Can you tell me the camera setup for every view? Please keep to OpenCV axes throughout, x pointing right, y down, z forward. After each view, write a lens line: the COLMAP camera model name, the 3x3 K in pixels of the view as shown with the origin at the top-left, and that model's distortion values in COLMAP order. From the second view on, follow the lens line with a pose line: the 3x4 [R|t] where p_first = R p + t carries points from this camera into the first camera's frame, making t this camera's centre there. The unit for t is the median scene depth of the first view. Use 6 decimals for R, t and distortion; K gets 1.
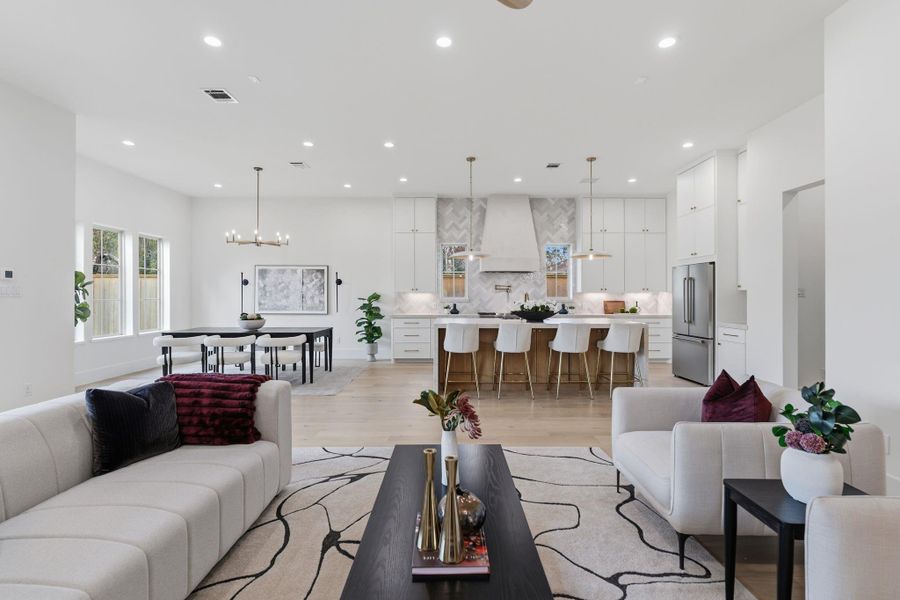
lens RADIAL K [[408.6, 0, 450.2], [0, 408.6, 299.8], [0, 0, 1]] dist [-0.004593, 0.002213]
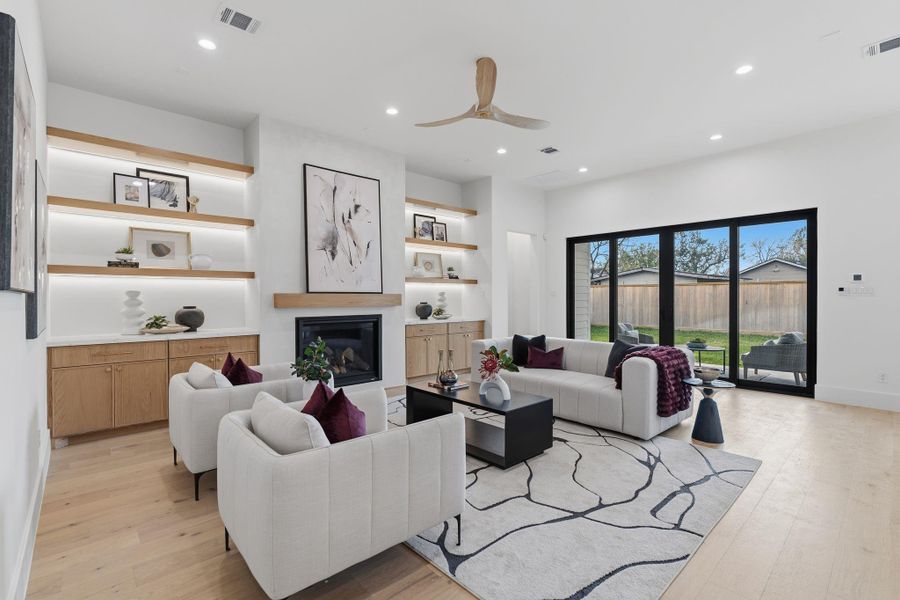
lens RADIAL K [[408.6, 0, 453.0], [0, 408.6, 298.9], [0, 0, 1]] dist [-0.004593, 0.002213]
pose [[-0.738498, 0.005583, -0.674232, 0.298351], [-0.002857, 0.999931, 0.011409, -0.003707], [0.674249, 0.010352, -0.738431, 0.493672]]
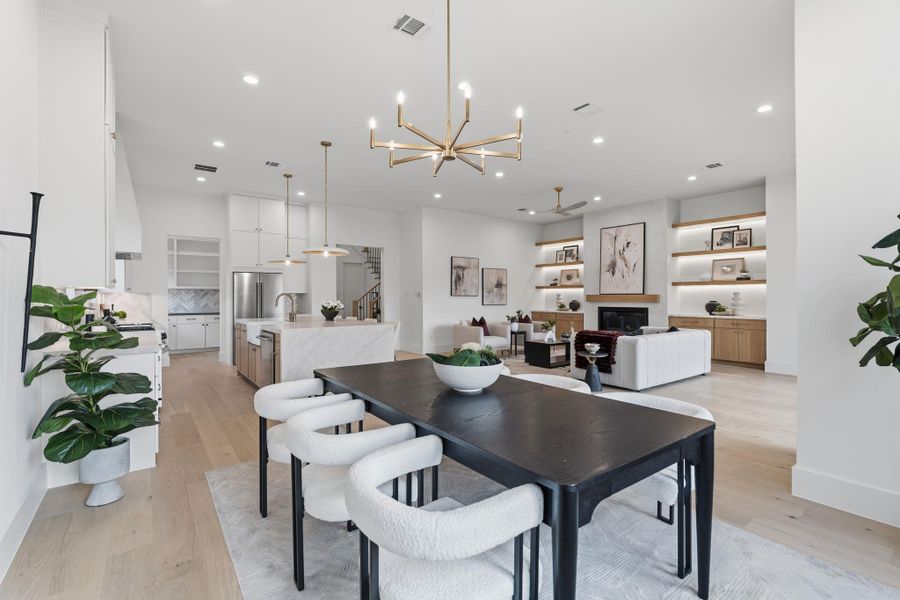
lens RADIAL K [[408.6, 0, 449.6], [0, 408.6, 296.9], [0, 0, 1]] dist [-0.004593, 0.002213]
pose [[-0.599144, -0.000130, 0.800641, -0.589517], [0.008976, 0.999936, 0.006879, -0.009432], [-0.800591, 0.011308, -0.599105, 0.943057]]
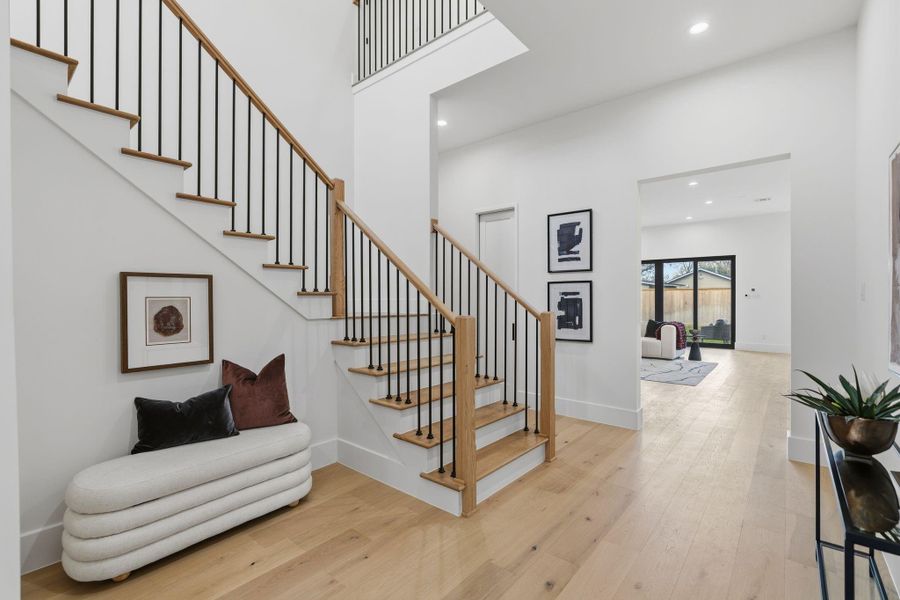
lens RADIAL K [[408.6, 0, 452.9], [0, 408.6, 299.6], [0, 0, 1]] dist [-0.004593, 0.002213]
pose [[-0.640376, 0.002430, -0.768058, 0.967580], [-0.004988, 0.999961, 0.007323, -0.004182], [0.768046, 0.008521, -0.640338, 0.542934]]
